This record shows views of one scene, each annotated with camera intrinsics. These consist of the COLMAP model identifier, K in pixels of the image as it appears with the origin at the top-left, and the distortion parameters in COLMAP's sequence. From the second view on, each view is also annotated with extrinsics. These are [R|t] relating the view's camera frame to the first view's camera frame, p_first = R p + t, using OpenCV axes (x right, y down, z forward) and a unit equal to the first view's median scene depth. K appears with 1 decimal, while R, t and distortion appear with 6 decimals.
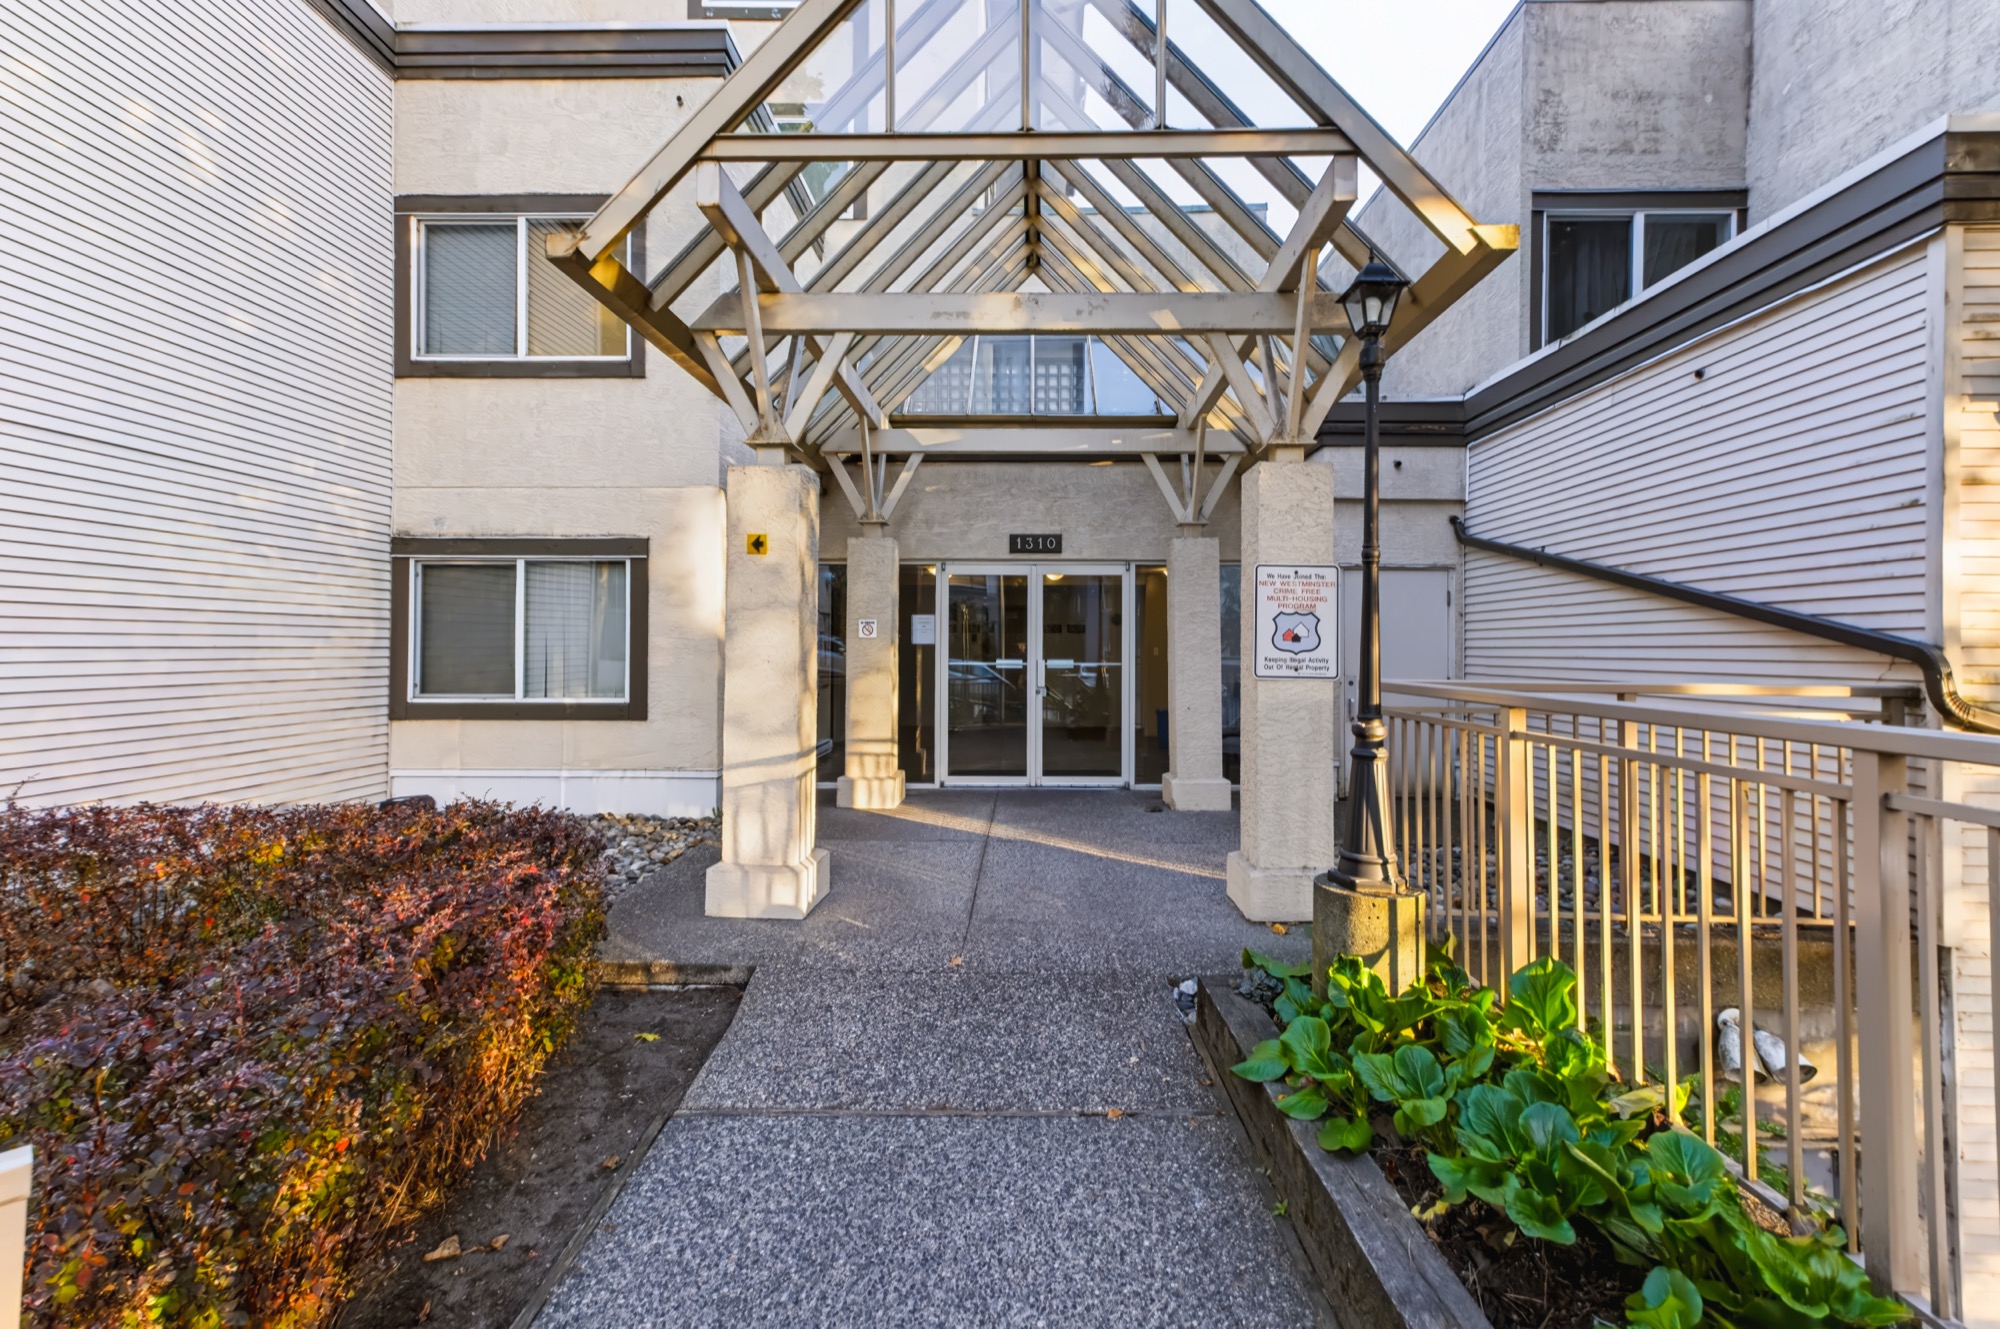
lens RADIAL K [[910.2, 0, 1010.8], [0, 910.2, 654.7], [0, 0, 1]] dist [0.022091, 0.000202]
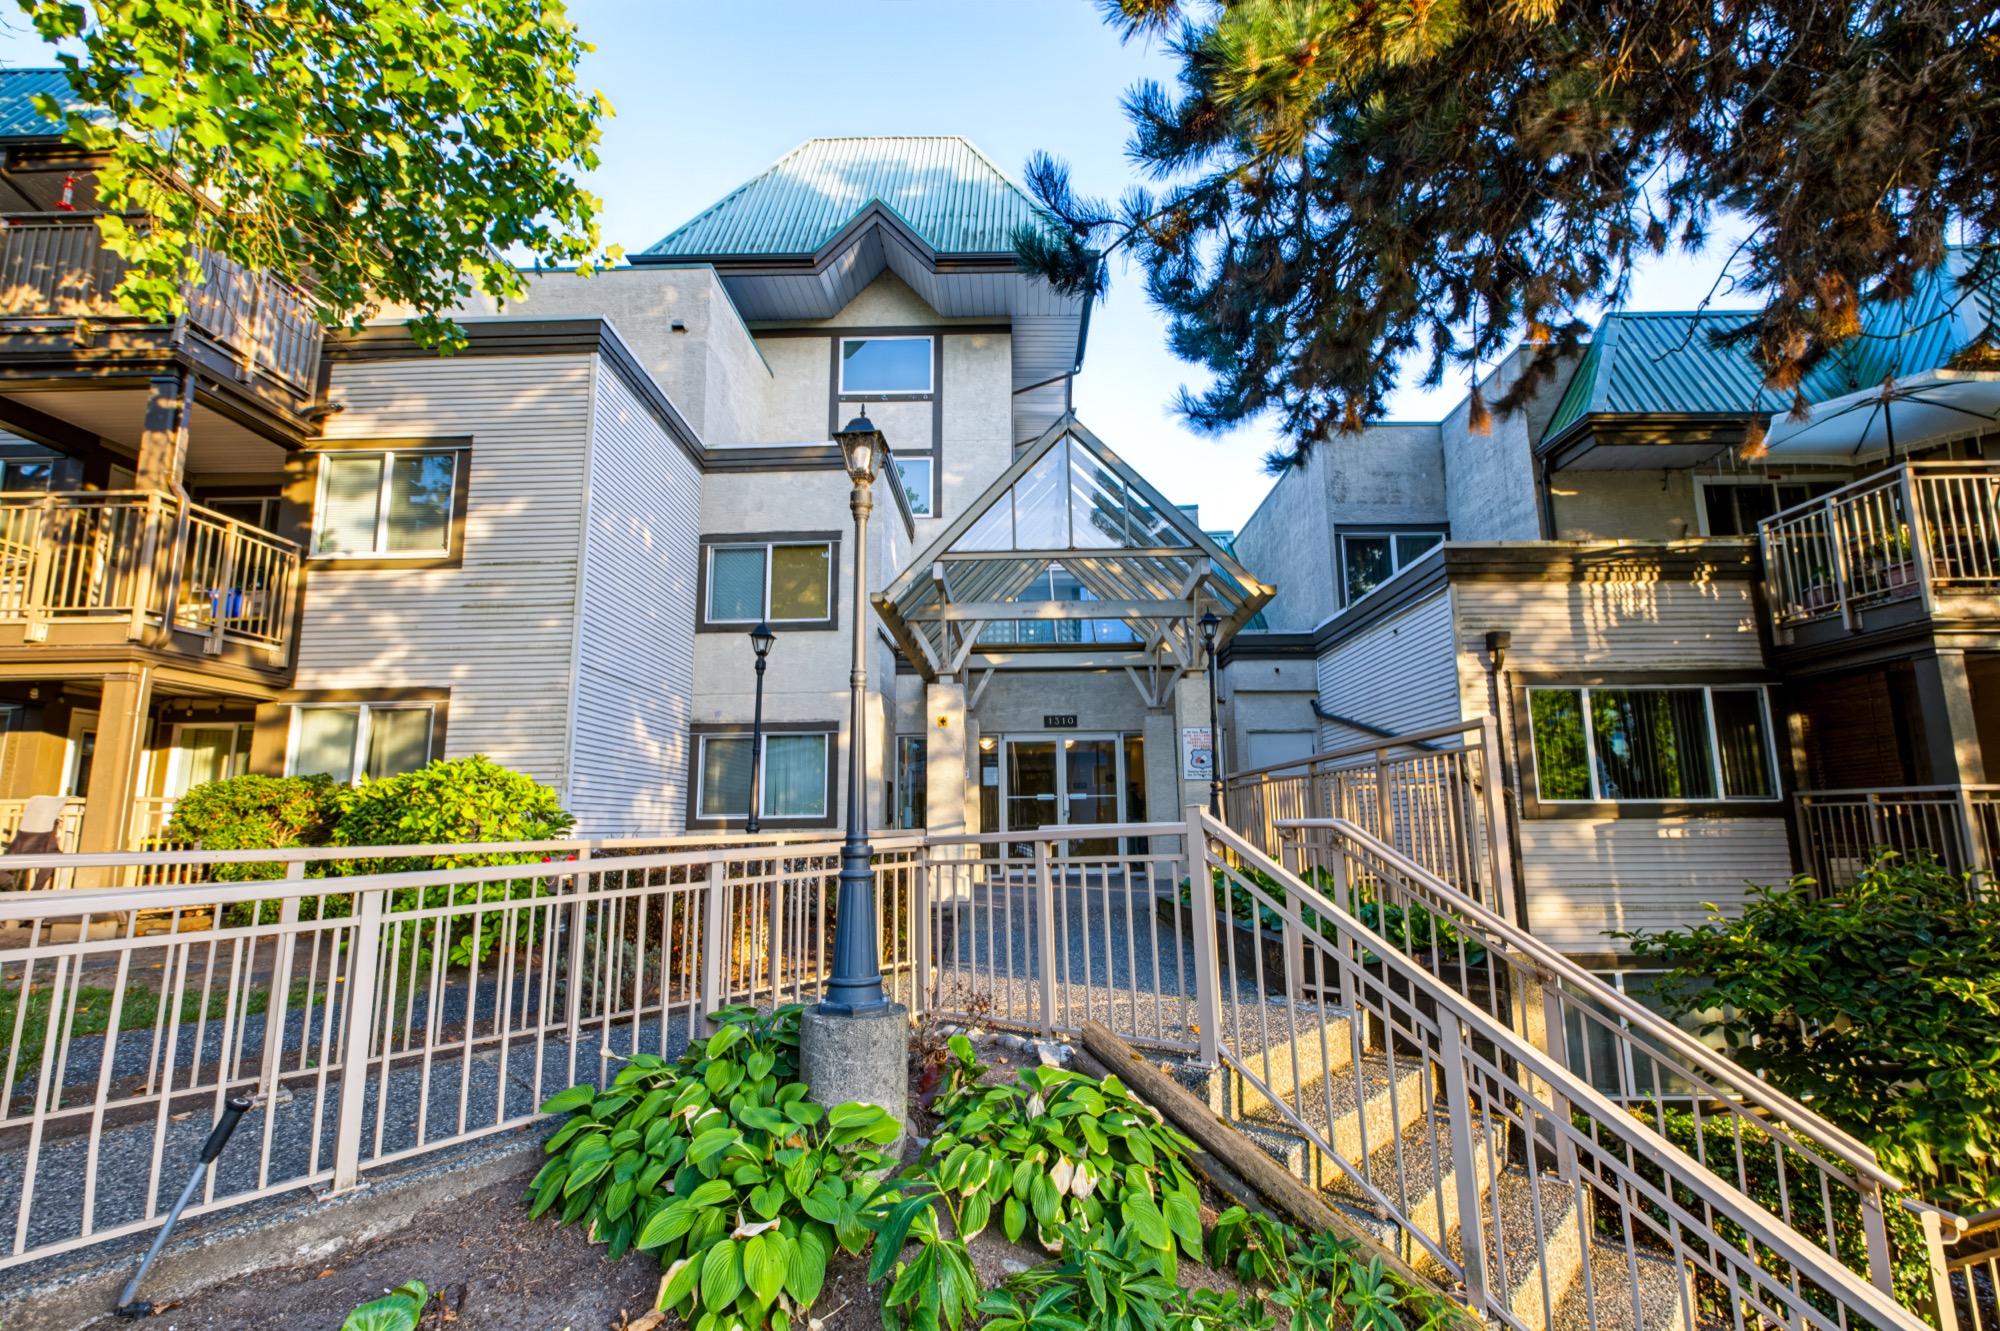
lens RADIAL K [[910.2, 0, 1010.7], [0, 910.2, 684.7], [0, 0, 1]] dist [0.022091, 0.000202]
pose [[0.999715, -0.017700, 0.016016, -0.100079], [0.020132, 0.985700, -0.167305, 0.095300], [-0.012826, 0.167580, 0.985775, -0.691539]]
